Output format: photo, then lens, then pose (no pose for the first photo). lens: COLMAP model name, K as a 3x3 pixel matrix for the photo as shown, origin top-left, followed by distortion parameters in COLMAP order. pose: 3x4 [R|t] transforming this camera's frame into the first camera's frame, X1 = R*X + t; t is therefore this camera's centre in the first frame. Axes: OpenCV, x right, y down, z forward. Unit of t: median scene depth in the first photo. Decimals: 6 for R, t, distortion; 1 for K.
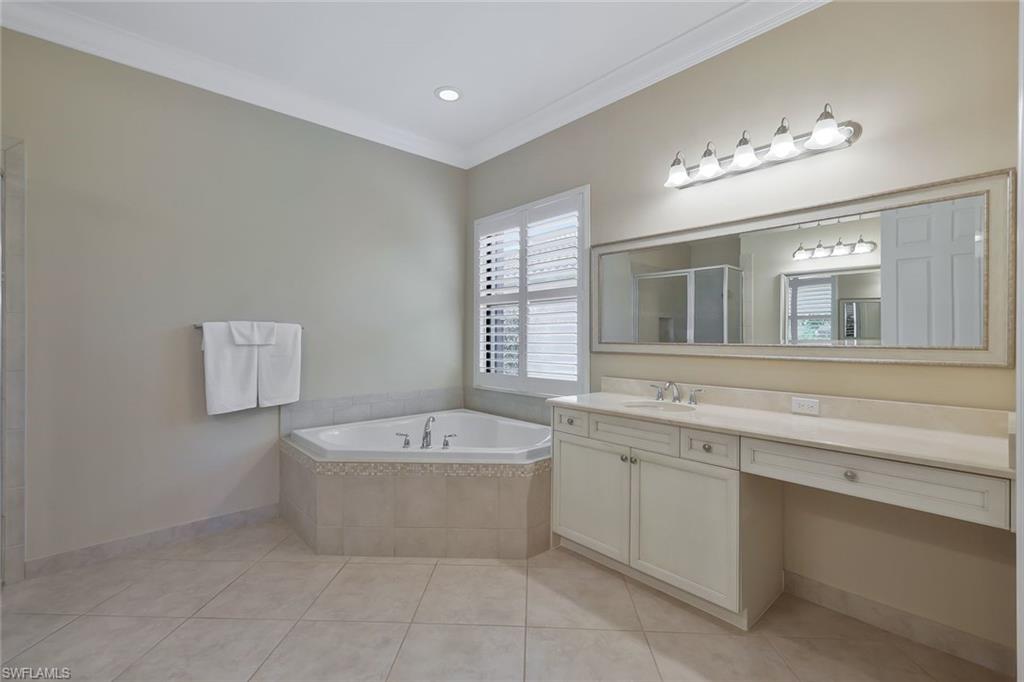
lens RADIAL K [[454.2, 0, 511.9], [0, 454.2, 337.8], [0, 0, 1]] dist [0.005564, 0.000364]
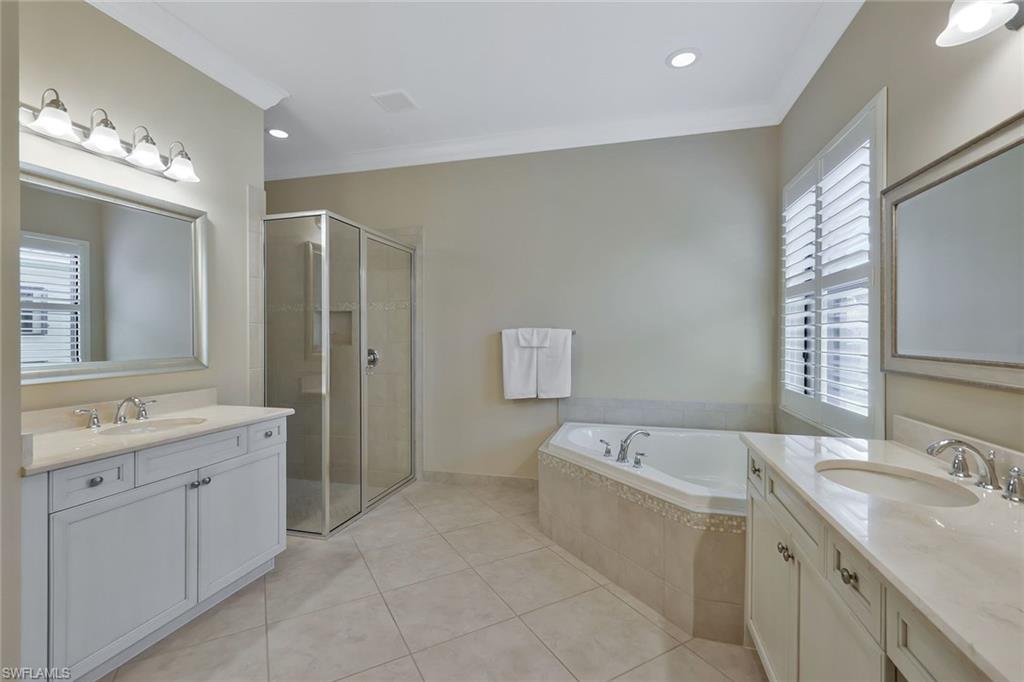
lens RADIAL K [[454.2, 0, 513.7], [0, 454.2, 338.0], [0, 0, 1]] dist [0.005564, 0.000364]
pose [[0.532656, 0.004852, -0.846318, 0.465579], [-0.001544, 0.999987, 0.004761, -0.015029], [0.846330, -0.001229, 0.532657, 0.305108]]
